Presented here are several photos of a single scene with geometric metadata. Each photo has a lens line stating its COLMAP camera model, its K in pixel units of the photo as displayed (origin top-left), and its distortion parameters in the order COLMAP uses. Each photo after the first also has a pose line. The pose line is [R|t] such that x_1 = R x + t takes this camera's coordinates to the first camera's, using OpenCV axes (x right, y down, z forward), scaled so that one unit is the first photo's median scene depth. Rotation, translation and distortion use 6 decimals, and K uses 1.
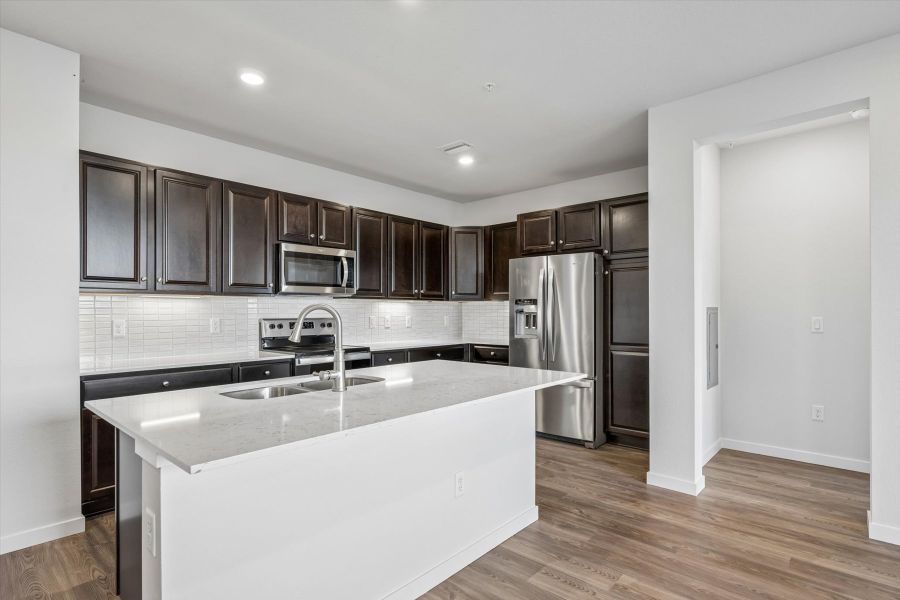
lens RADIAL K [[458.9, 0, 460.1], [0, 458.9, 306.6], [0, 0, 1]] dist [0.001836, 0.000860]
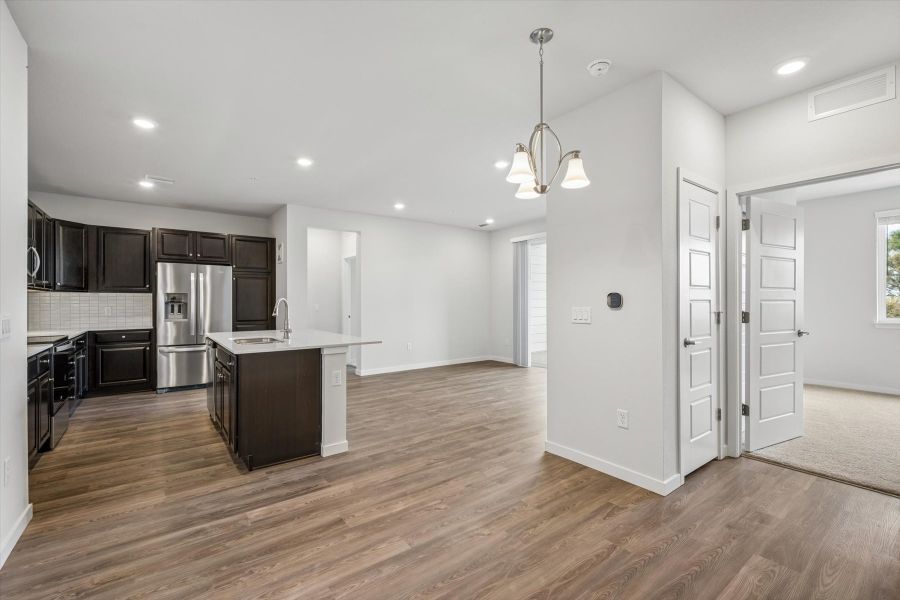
lens RADIAL K [[392.8, 0, 450.0], [0, 392.8, 300.0], [0, 0, 1]] dist [-0.001854, -0.000026]
pose [[0.204481, 0.000110, 0.978871, -1.424066], [0.003189, 0.999995, -0.000779, 0.011701], [-0.978865, 0.003281, 0.204480, -0.086821]]
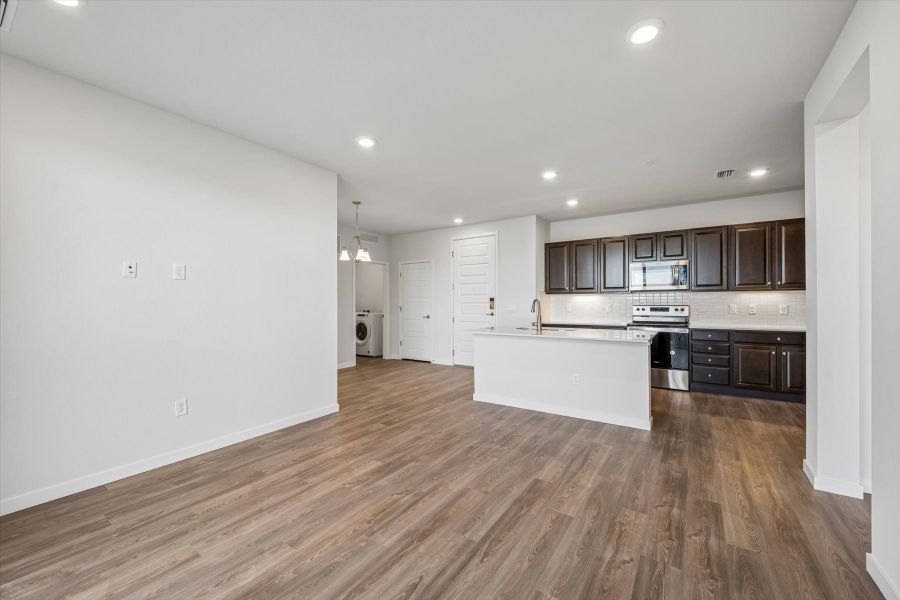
lens RADIAL K [[374.8, 0, 446.7], [0, 374.8, 302.9], [0, 0, 1]] dist [0.000352, 0.000239]
pose [[0.093996, -0.001261, -0.995572, 1.405003], [0.005440, 0.999985, -0.000753, 0.019764], [0.995558, -0.005345, 0.094002, 0.180395]]
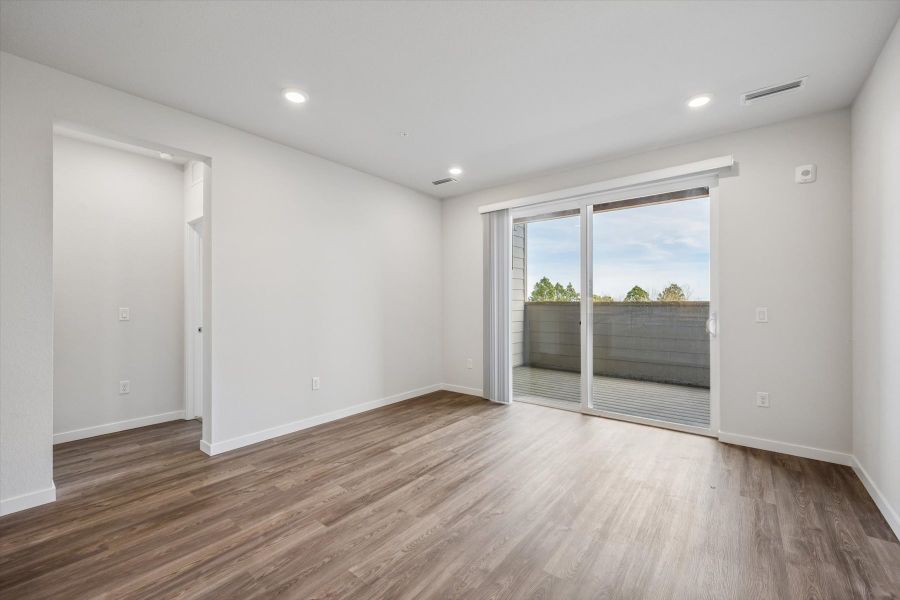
lens RADIAL K [[374.8, 0, 446.7], [0, 374.8, 302.9], [0, 0, 1]] dist [0.000352, 0.000239]
pose [[-0.030265, -0.001019, 0.999541, -0.294315], [0.000142, 0.999999, 0.001024, 0.019776], [-0.999542, 0.000173, -0.030265, 0.279067]]
